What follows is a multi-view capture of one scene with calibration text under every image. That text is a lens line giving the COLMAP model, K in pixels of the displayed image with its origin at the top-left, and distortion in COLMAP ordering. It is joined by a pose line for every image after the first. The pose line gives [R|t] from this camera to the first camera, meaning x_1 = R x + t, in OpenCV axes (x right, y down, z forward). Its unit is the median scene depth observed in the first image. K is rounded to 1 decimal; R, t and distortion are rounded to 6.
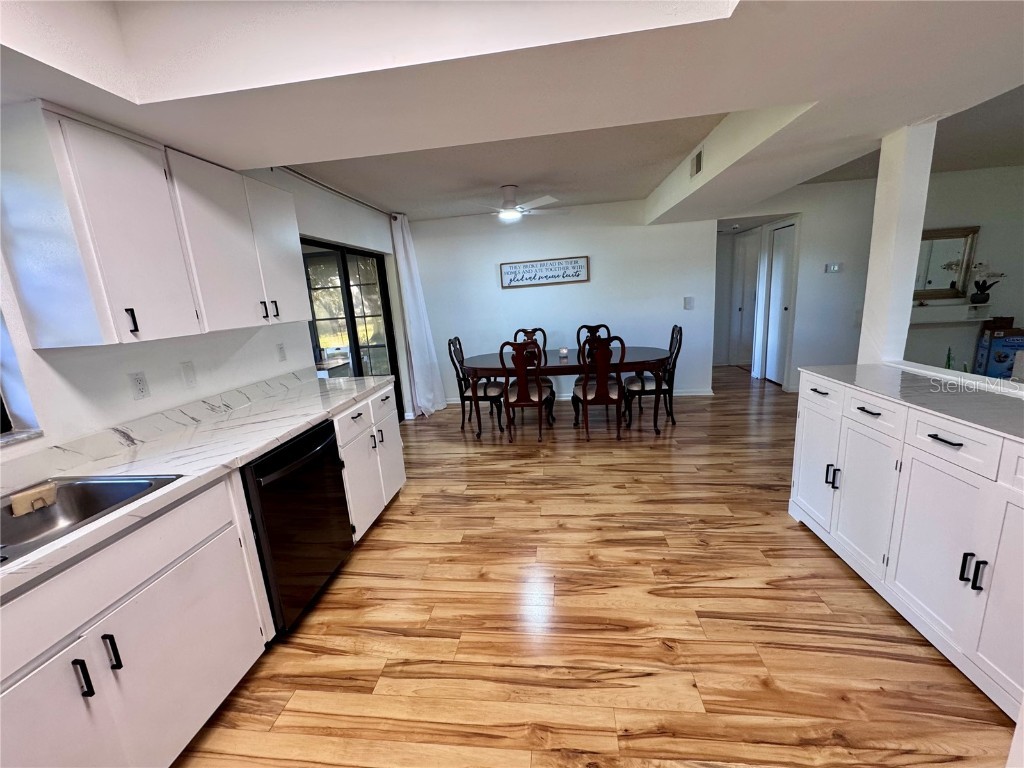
lens RADIAL K [[408.1, 0, 510.1], [0, 408.1, 381.6], [0, 0, 1]] dist [-0.001447, 0.000172]
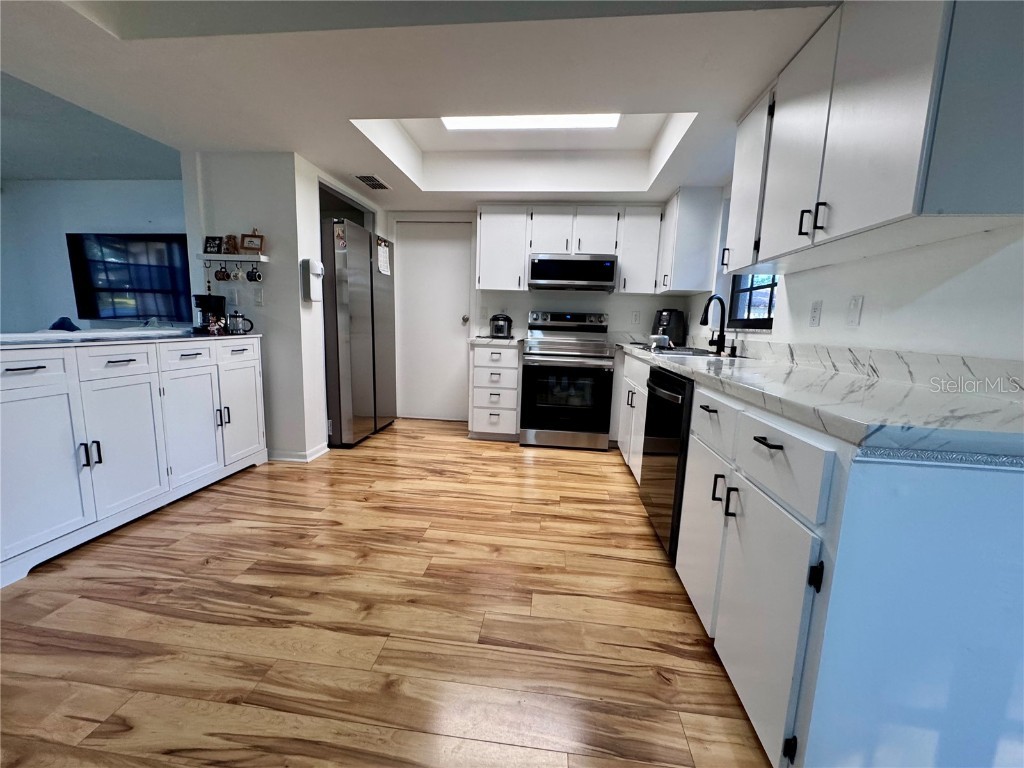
lens RADIAL K [[408.1, 0, 510.1], [0, 408.1, 381.6], [0, 0, 1]] dist [-0.001447, 0.000172]
pose [[-0.999378, 0.035186, 0.002338, -0.109164], [0.033819, 0.937527, 0.346264, -0.174484], [0.009992, 0.346128, -0.938134, 1.657991]]
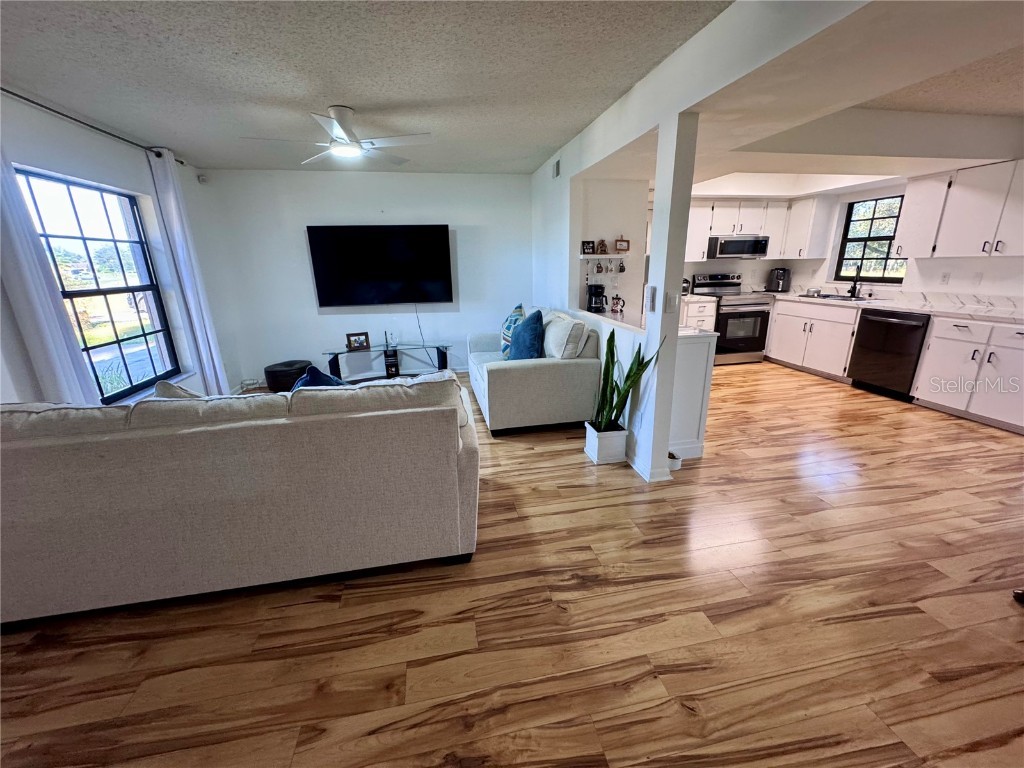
lens RADIAL K [[408.1, 0, 510.1], [0, 408.1, 381.6], [0, 0, 1]] dist [-0.001447, 0.000172]
pose [[-0.947584, 0.172364, -0.269025, 1.700532], [0.021167, 0.874020, 0.485428, -0.522602], [0.318804, 0.454290, -0.831856, 1.942752]]
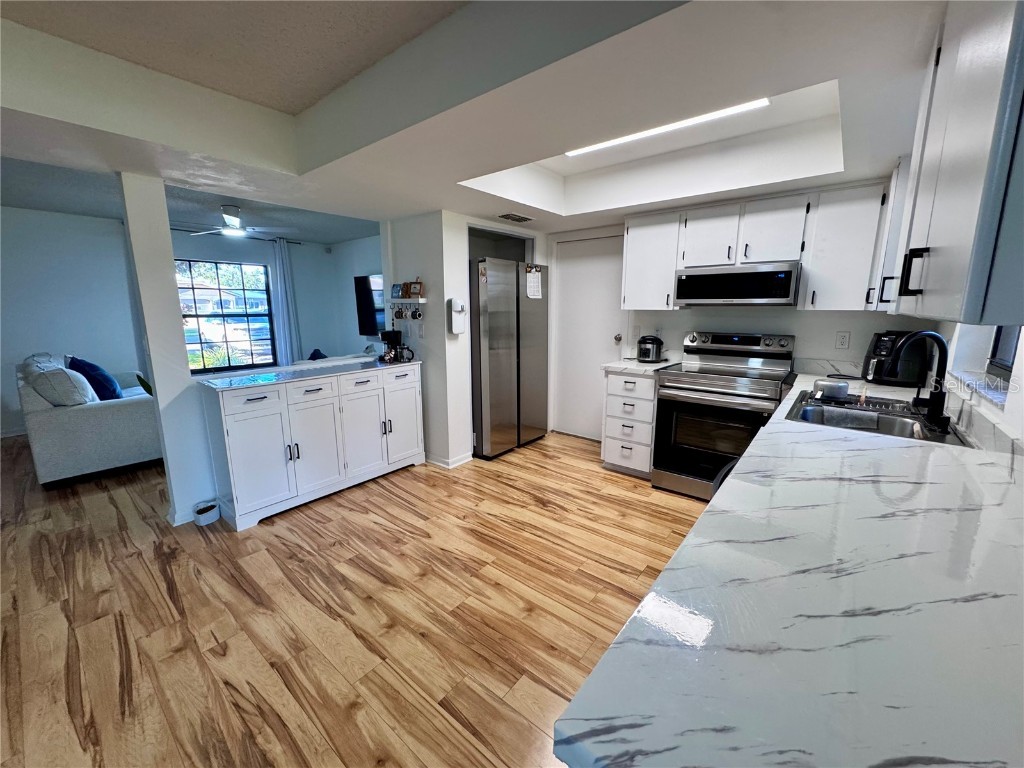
lens RADIAL K [[408.1, 0, 510.1], [0, 408.1, 381.6], [0, 0, 1]] dist [-0.001447, 0.000172]
pose [[-0.840273, -0.028184, 0.541431, -0.480066], [0.170400, 0.934312, 0.313088, -0.259791], [-0.514689, 0.355339, -0.780275, 1.485259]]
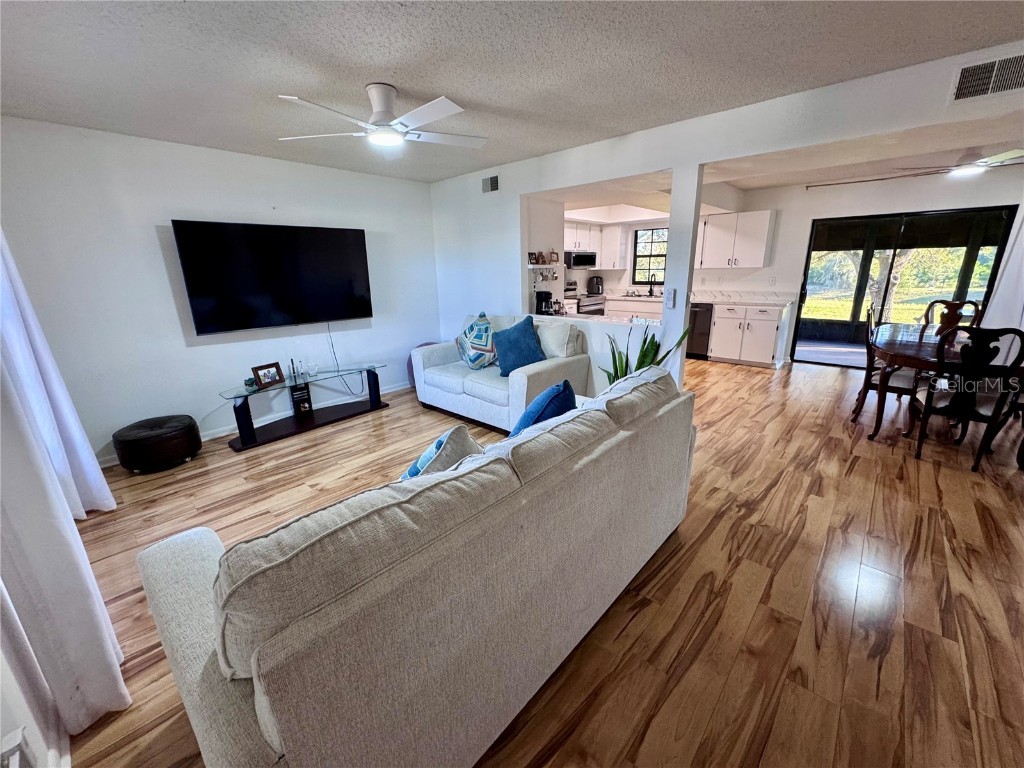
lens RADIAL K [[408.1, 0, 510.1], [0, 408.1, 381.6], [0, 0, 1]] dist [-0.001447, 0.000172]
pose [[-0.582653, 0.296548, -0.756687, 2.530119], [-0.110260, 0.893602, 0.435106, -0.477133], [0.805207, 0.336949, -0.487963, 1.384427]]
